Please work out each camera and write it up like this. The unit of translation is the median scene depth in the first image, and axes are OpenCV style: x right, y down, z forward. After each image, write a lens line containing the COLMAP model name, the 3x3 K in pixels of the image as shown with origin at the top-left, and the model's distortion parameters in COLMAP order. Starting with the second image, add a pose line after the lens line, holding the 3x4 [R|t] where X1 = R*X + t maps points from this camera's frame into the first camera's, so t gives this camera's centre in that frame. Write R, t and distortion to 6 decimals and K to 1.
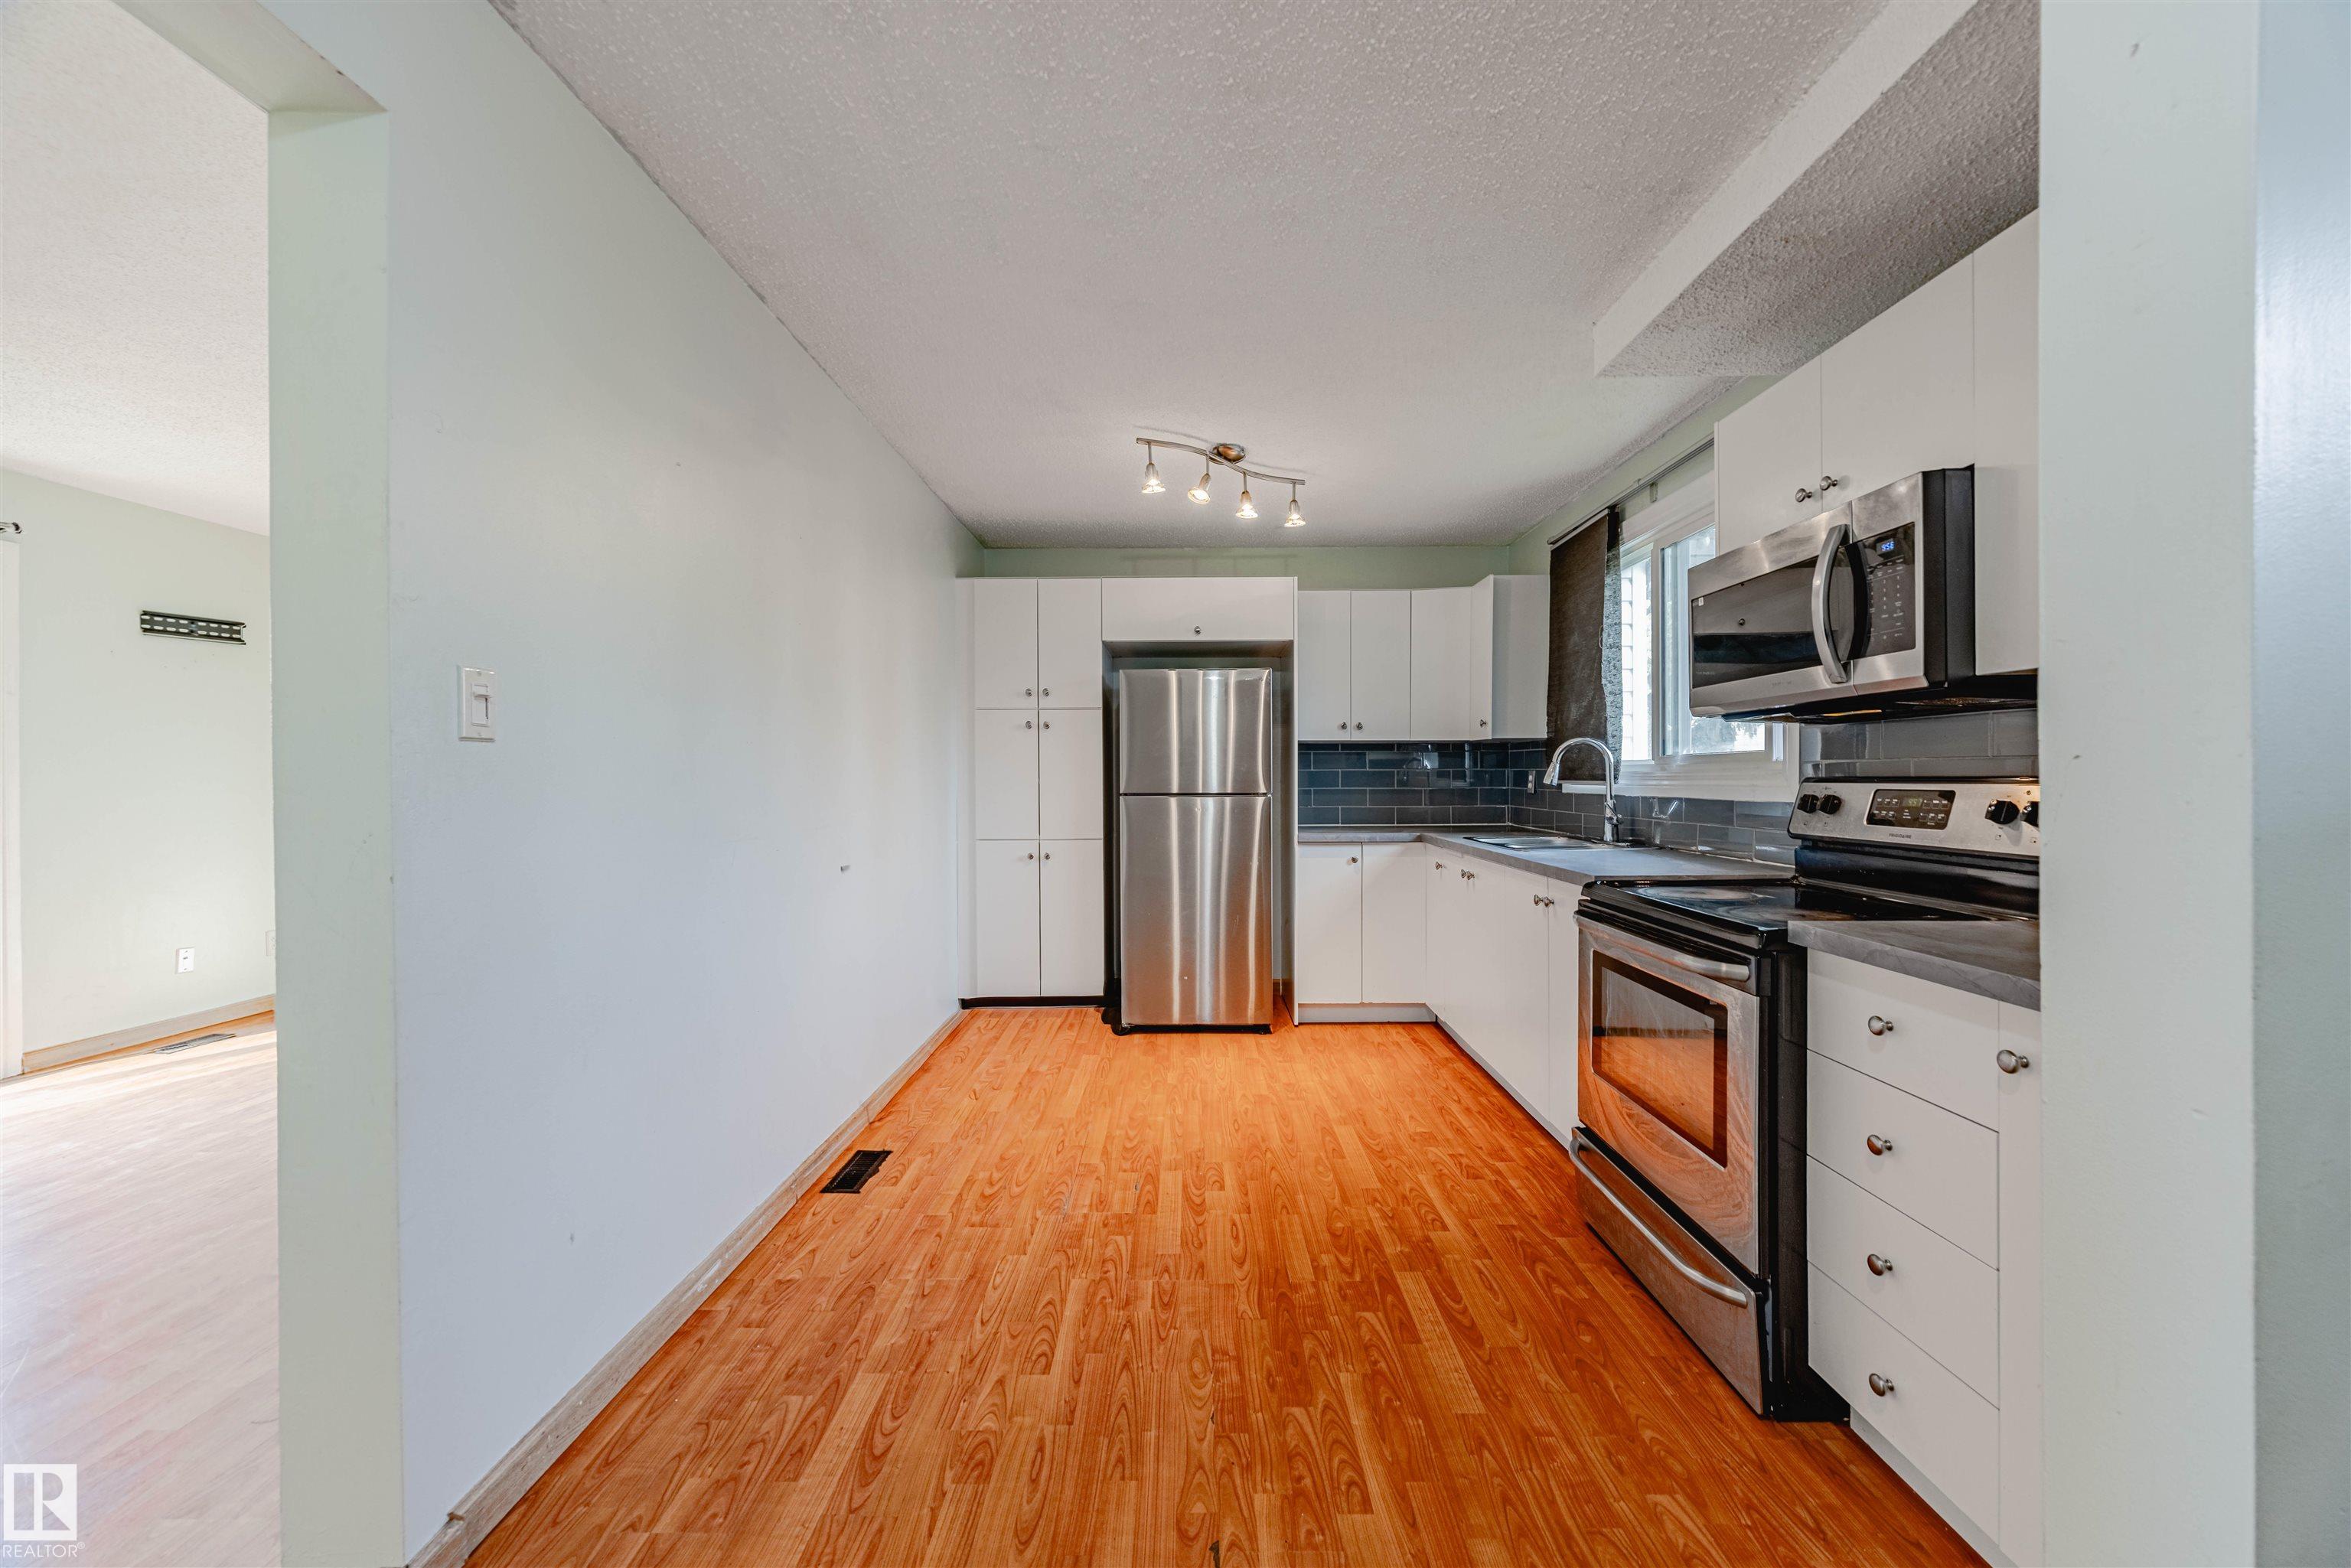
lens RADIAL K [[880.9, 0, 1183.5], [0, 880.9, 777.6], [0, 0, 1]] dist [-0.001567, 0.000113]
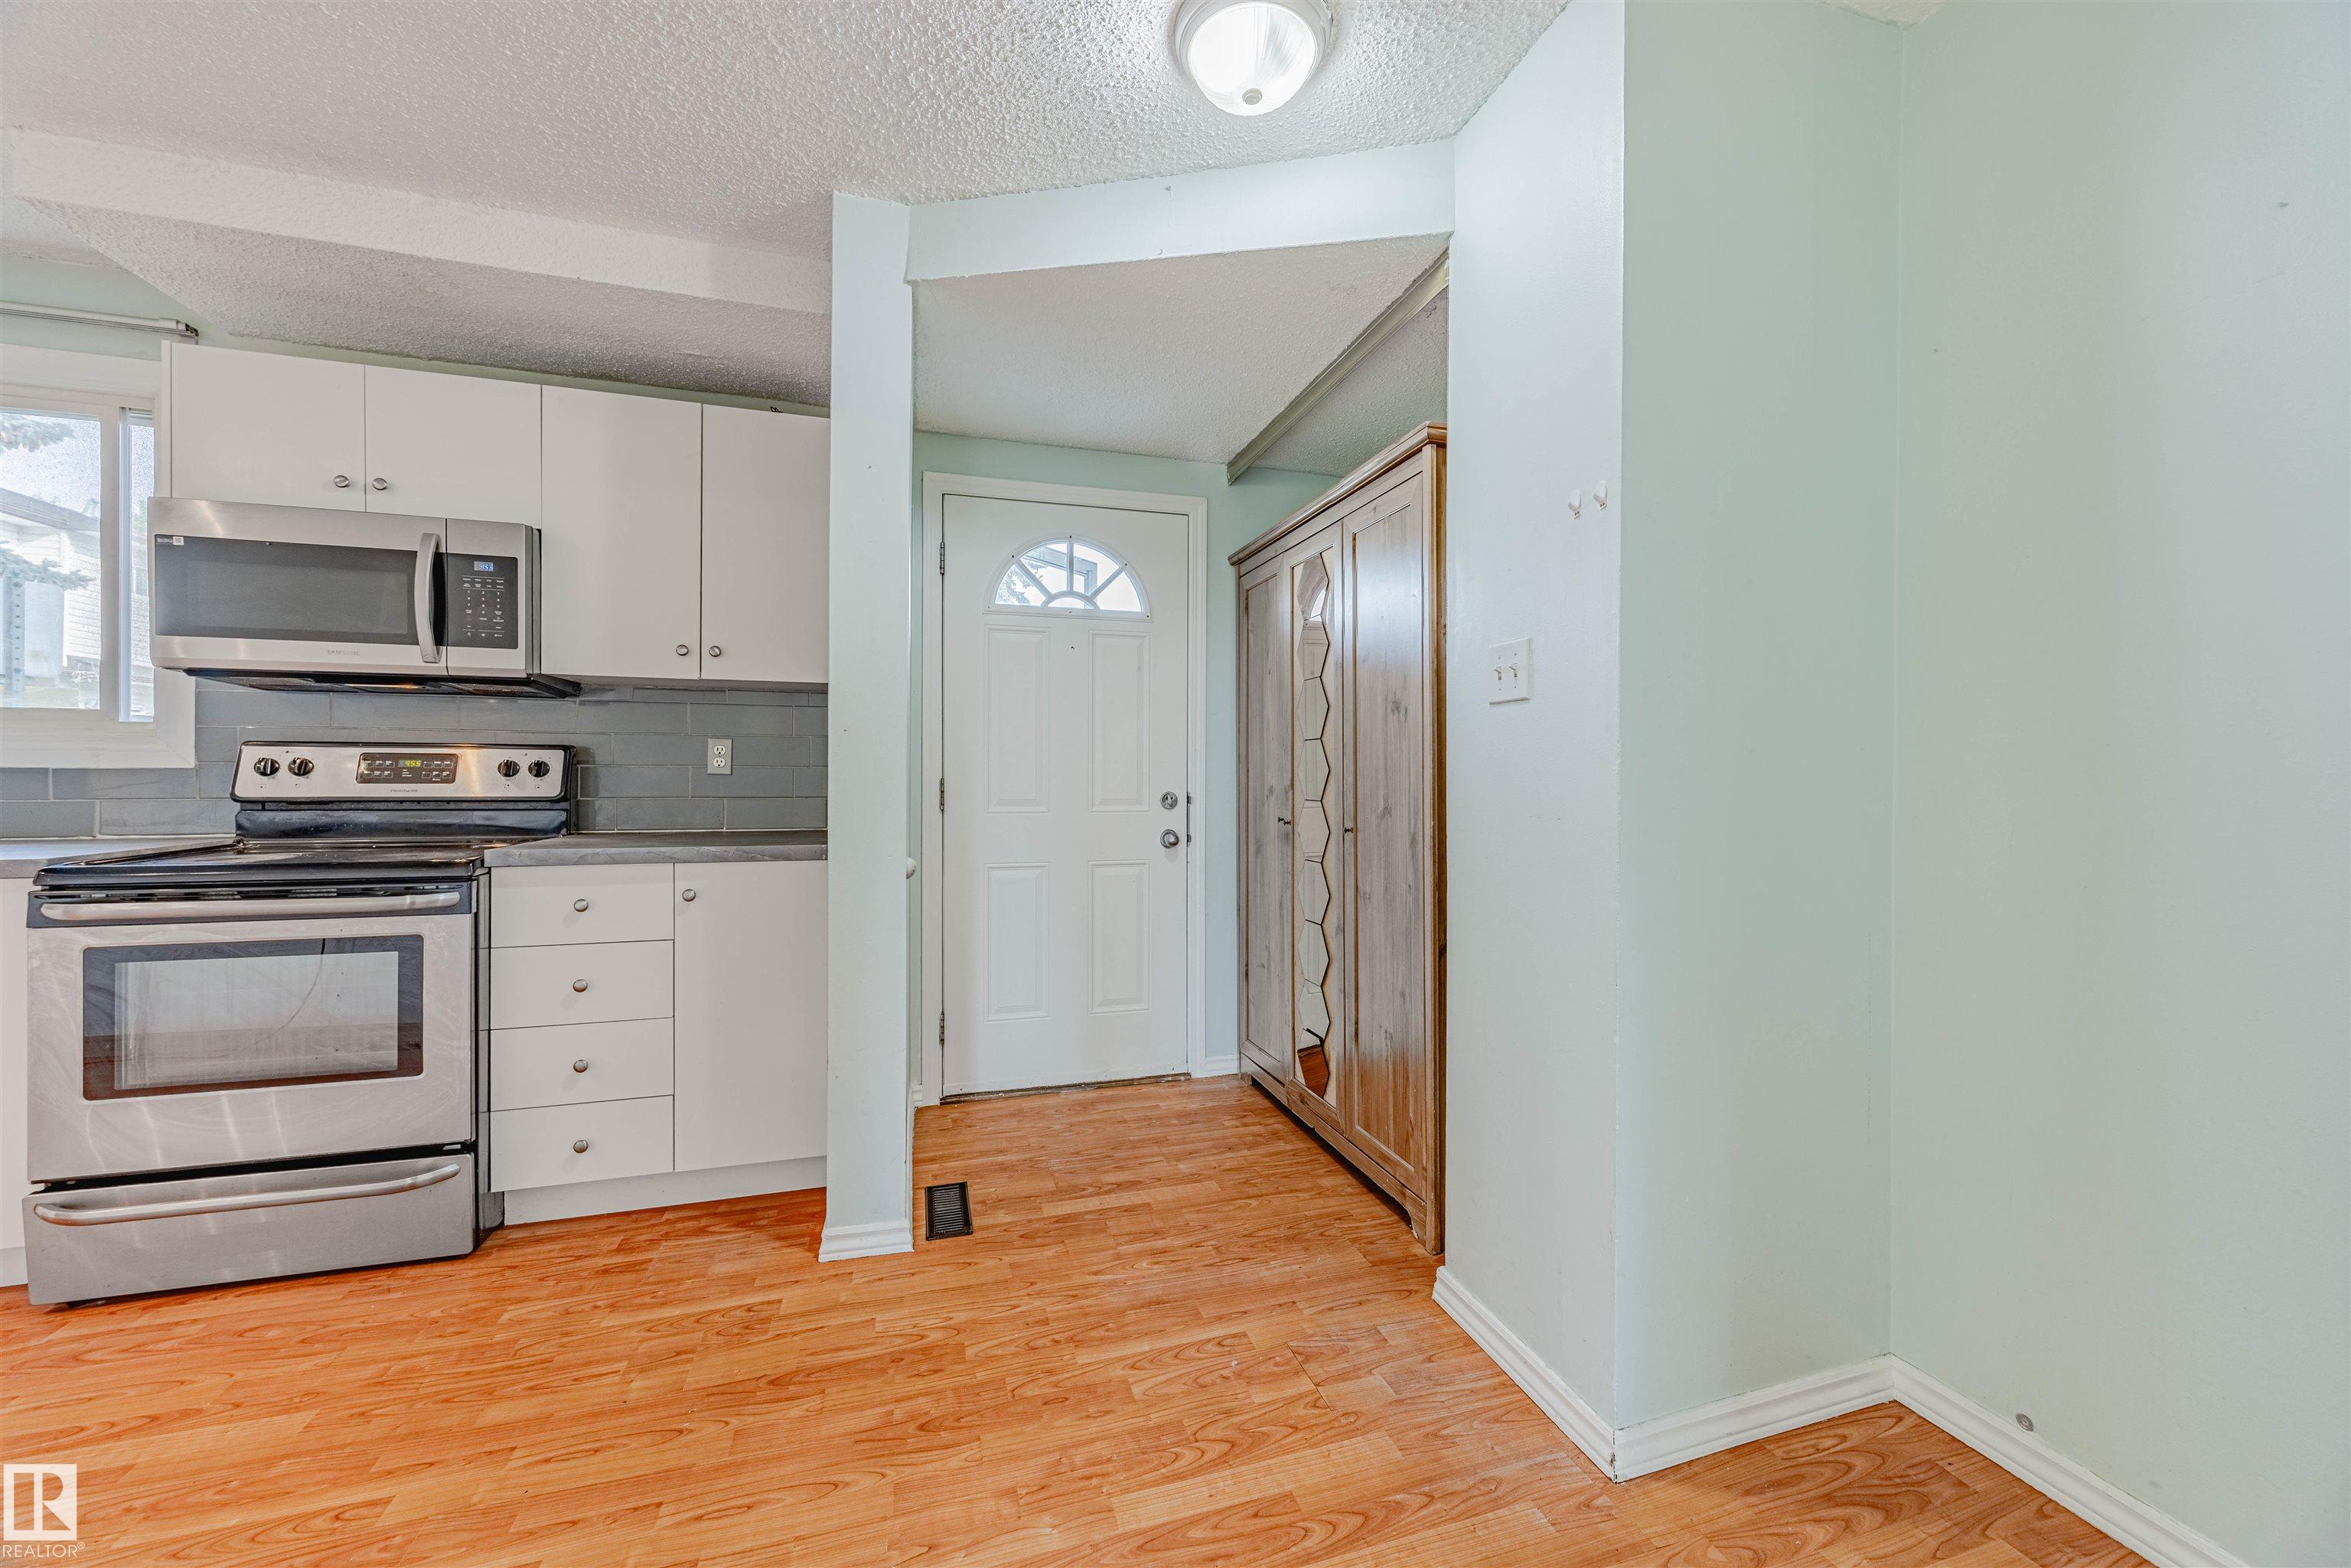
lens RADIAL K [[880.9, 0, 1180.6], [0, 880.9, 779.7], [0, 0, 1]] dist [-0.001567, 0.000113]
pose [[-0.299851, -0.003688, 0.953979, -0.700658], [-0.003799, 0.999989, 0.002672, 0.046082], [-0.953978, -0.002823, -0.299862, 0.359685]]
